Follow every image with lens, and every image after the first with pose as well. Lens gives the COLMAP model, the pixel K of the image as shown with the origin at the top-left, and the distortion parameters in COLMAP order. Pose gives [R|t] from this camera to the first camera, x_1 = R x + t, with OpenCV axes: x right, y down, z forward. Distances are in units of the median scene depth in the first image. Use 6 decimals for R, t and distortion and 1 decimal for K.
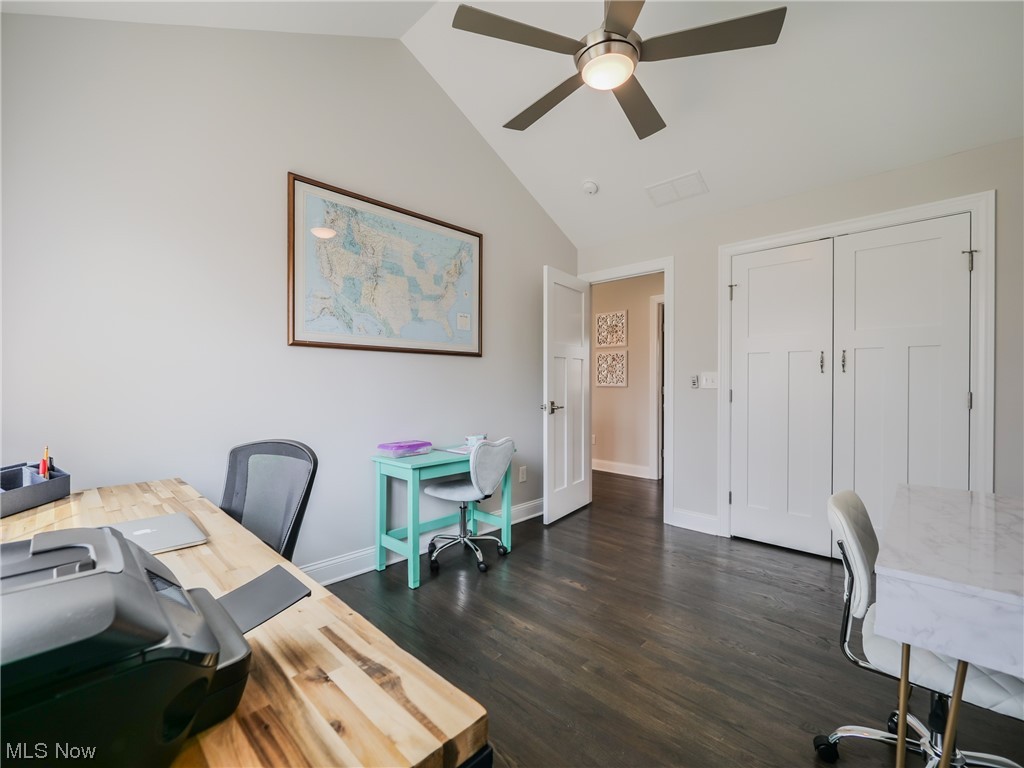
lens RADIAL K [[453.9, 0, 510.1], [0, 453.9, 388.4], [0, 0, 1]] dist [-0.008341, 0.001302]
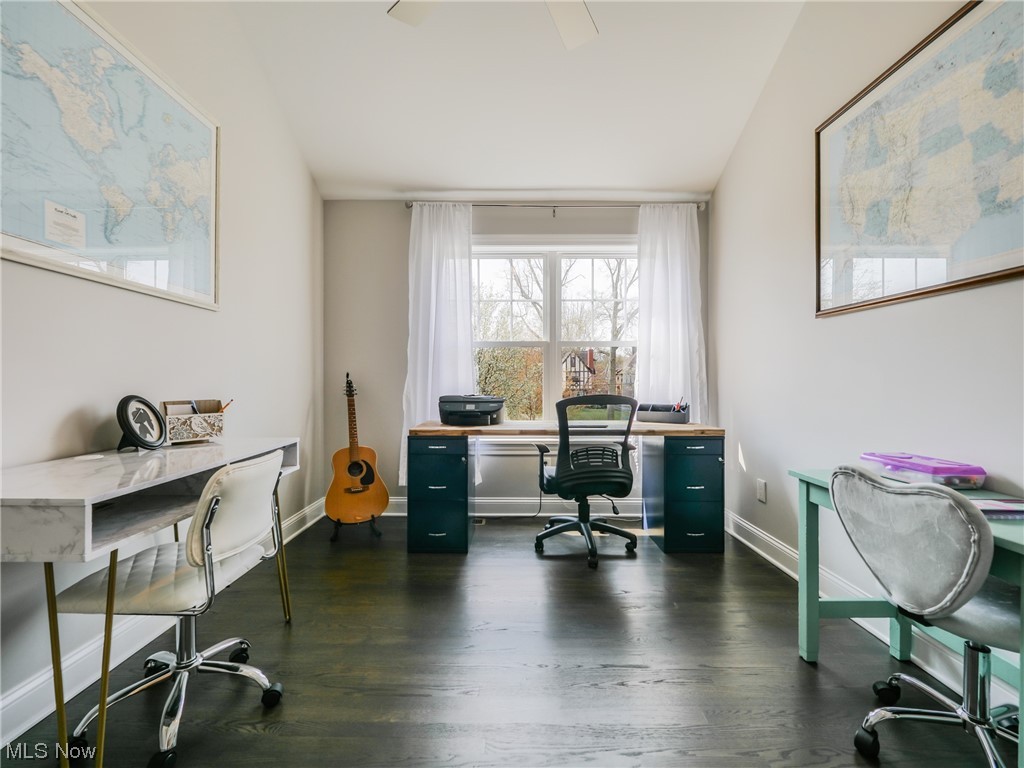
lens RADIAL K [[453.9, 0, 511.9], [0, 453.9, 380.0], [0, 0, 1]] dist [-0.008341, 0.001302]
pose [[-0.723540, 0.000624, -0.690282, 0.531702], [-0.003335, 0.999985, 0.004400, 0.025863], [0.690275, 0.005485, -0.723527, 1.115570]]
